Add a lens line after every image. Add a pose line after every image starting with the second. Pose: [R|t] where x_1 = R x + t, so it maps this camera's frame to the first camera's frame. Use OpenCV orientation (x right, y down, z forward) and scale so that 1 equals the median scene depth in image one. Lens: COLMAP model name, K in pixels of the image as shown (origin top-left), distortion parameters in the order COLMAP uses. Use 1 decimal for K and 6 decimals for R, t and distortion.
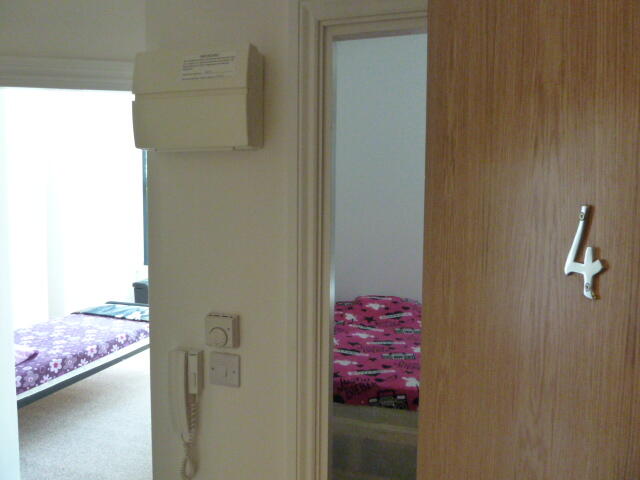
lens RADIAL K [[481.0, 0, 320.0], [0, 481.0, 240.0], [0, 0, 1]] dist [-0.031722, 0.003382]
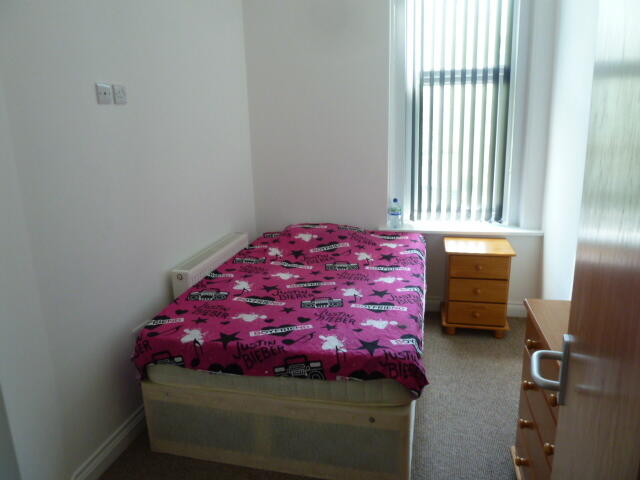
lens RADIAL K [[481.0, 0, 320.0], [0, 481.0, 240.0], [0, 0, 1]] dist [-0.031722, 0.003382]
pose [[0.996998, -0.053491, 0.055972, 0.118770], [0.043544, 0.985182, 0.165890, 0.009081], [-0.064016, -0.162955, 0.984555, 0.236527]]
